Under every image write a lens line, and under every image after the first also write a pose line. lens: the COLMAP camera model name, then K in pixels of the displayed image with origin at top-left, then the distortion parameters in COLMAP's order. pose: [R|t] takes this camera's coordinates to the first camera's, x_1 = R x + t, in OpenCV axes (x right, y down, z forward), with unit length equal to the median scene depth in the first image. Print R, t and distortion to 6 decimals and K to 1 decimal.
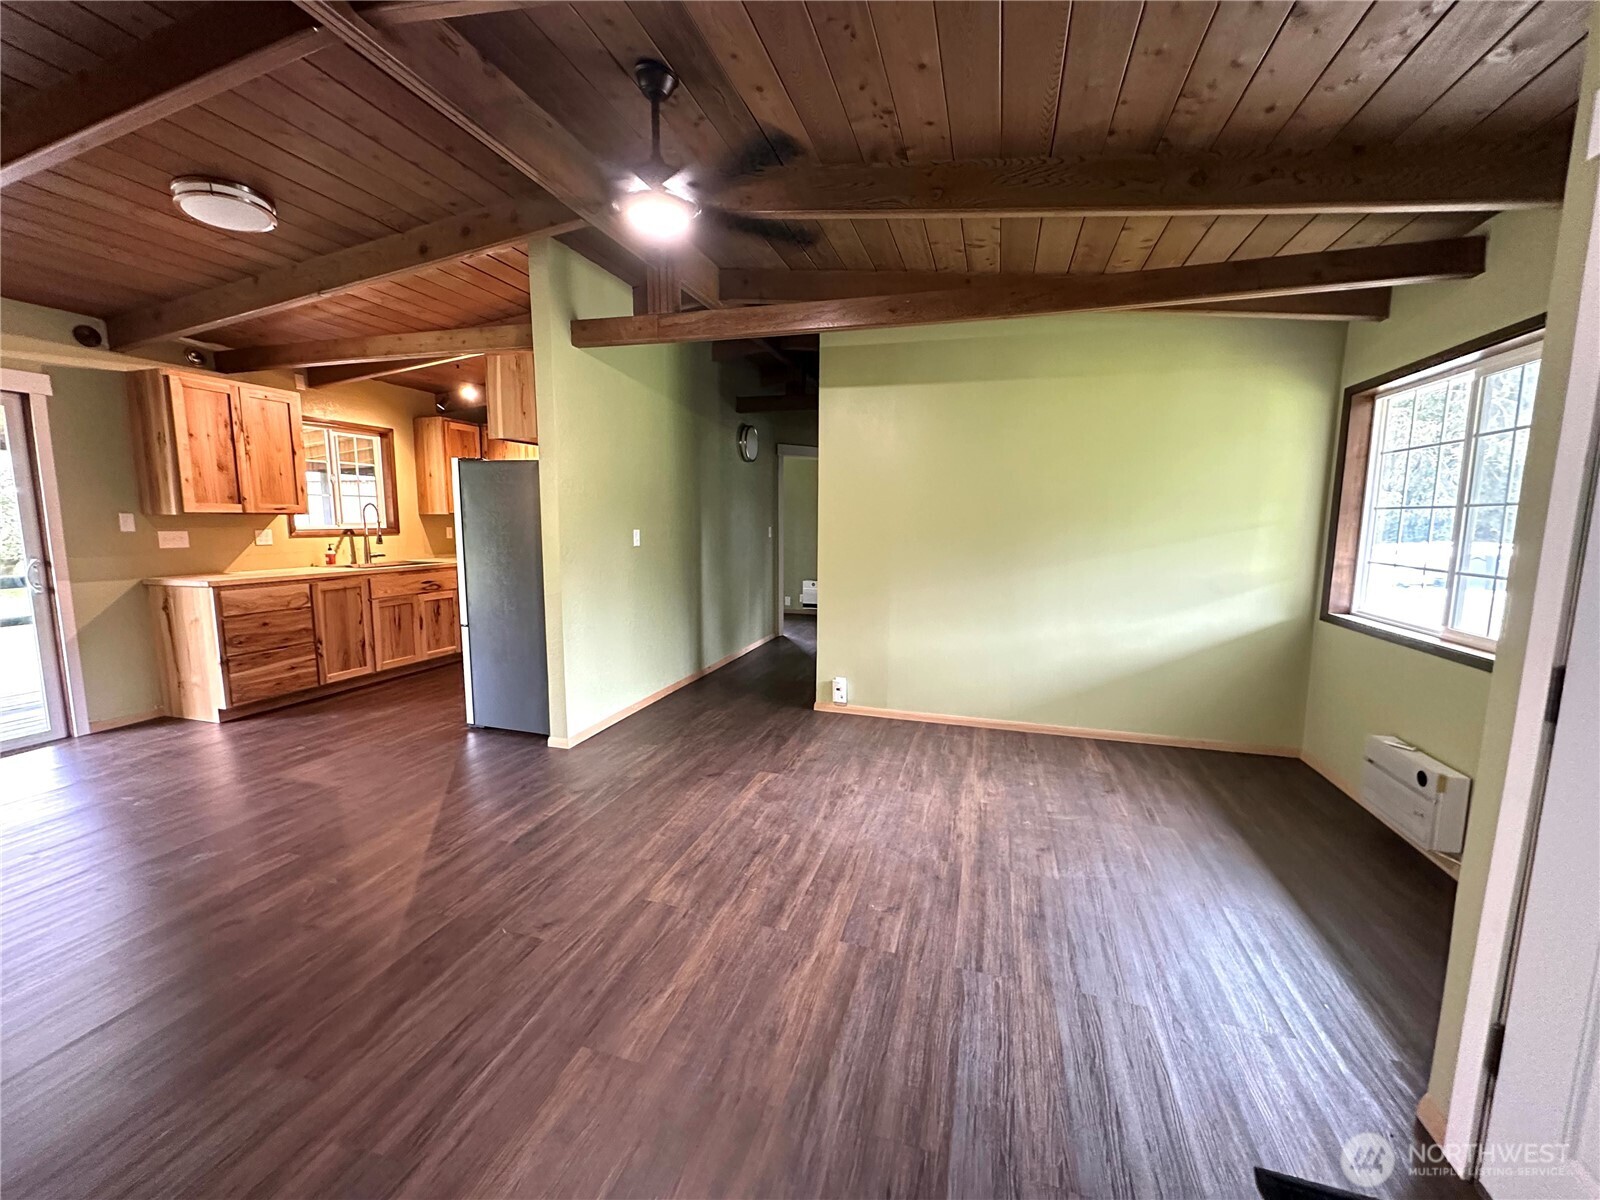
lens RADIAL K [[636.1, 0, 802.5], [0, 636.1, 598.5], [0, 0, 1]] dist [-0.004836, 0.000798]
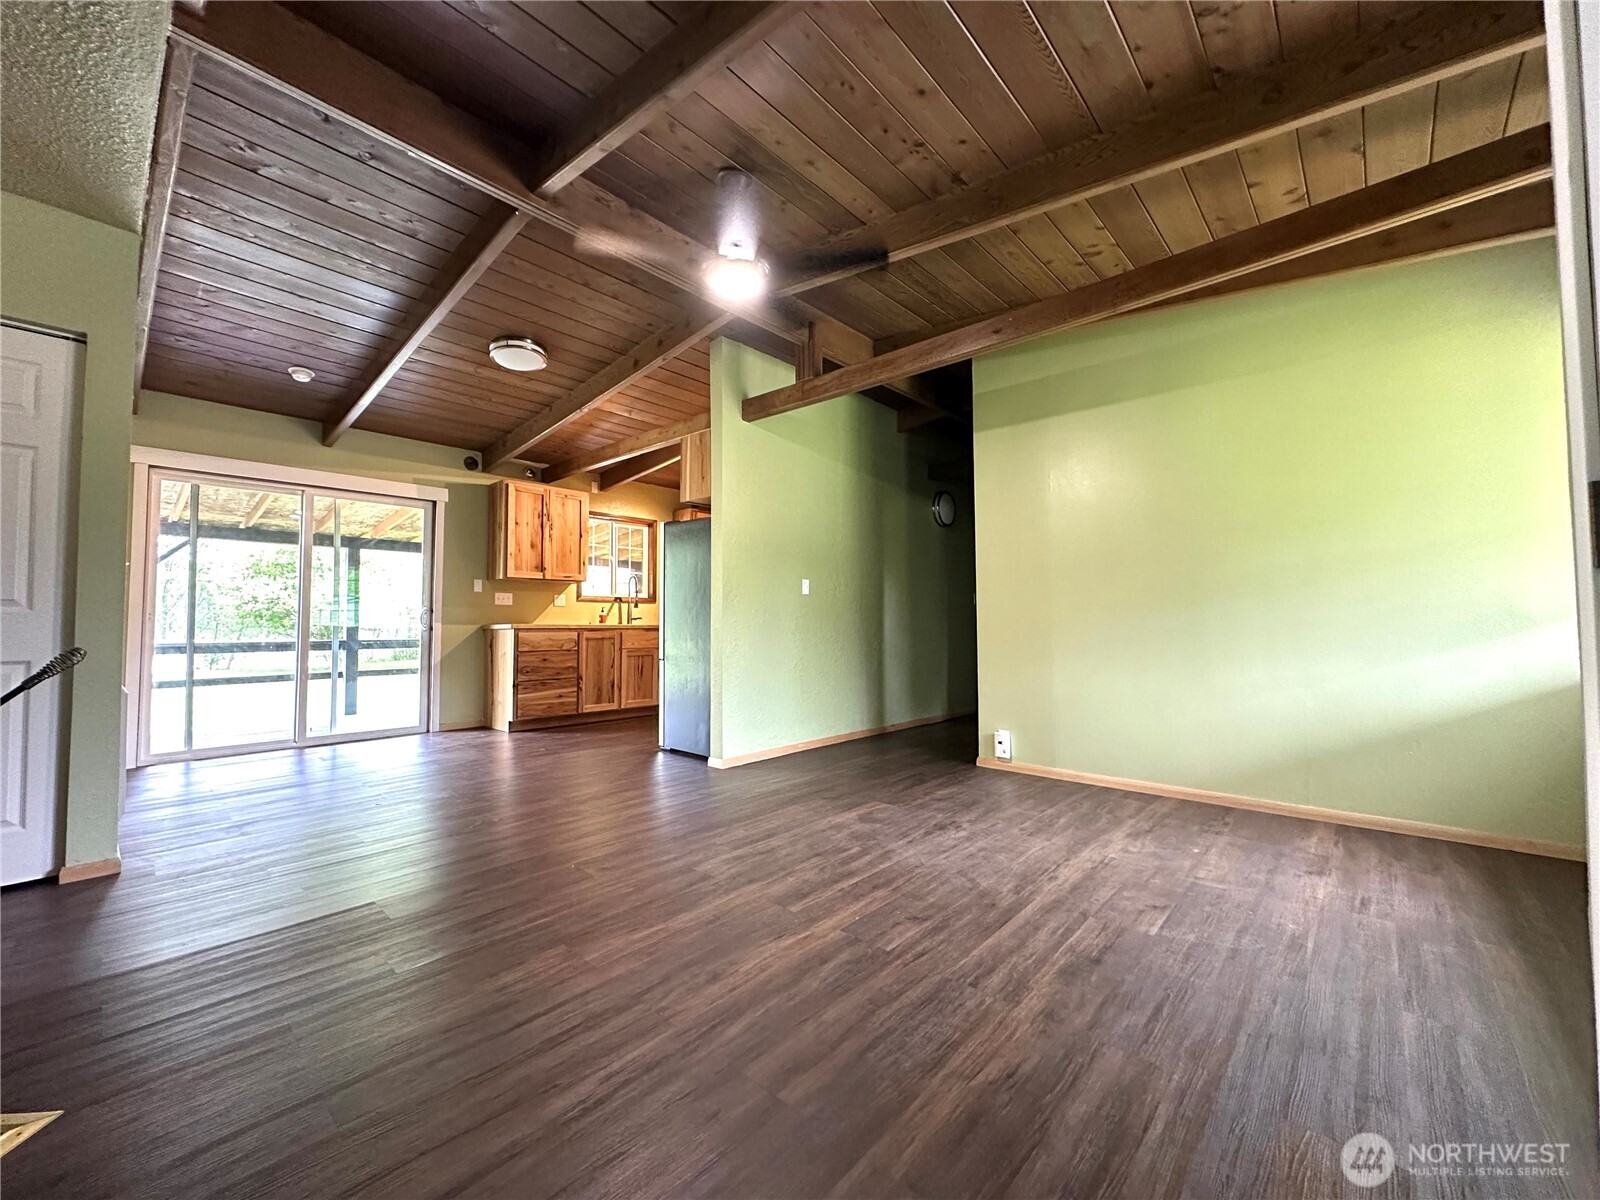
lens RADIAL K [[636.1, 0, 802.3], [0, 636.1, 598.8], [0, 0, 1]] dist [-0.004836, 0.000798]
pose [[0.904123, -0.028036, -0.426351, 0.218283], [-0.043671, 0.986556, -0.157483, 0.106642], [0.425034, 0.161003, 0.890744, 0.031651]]
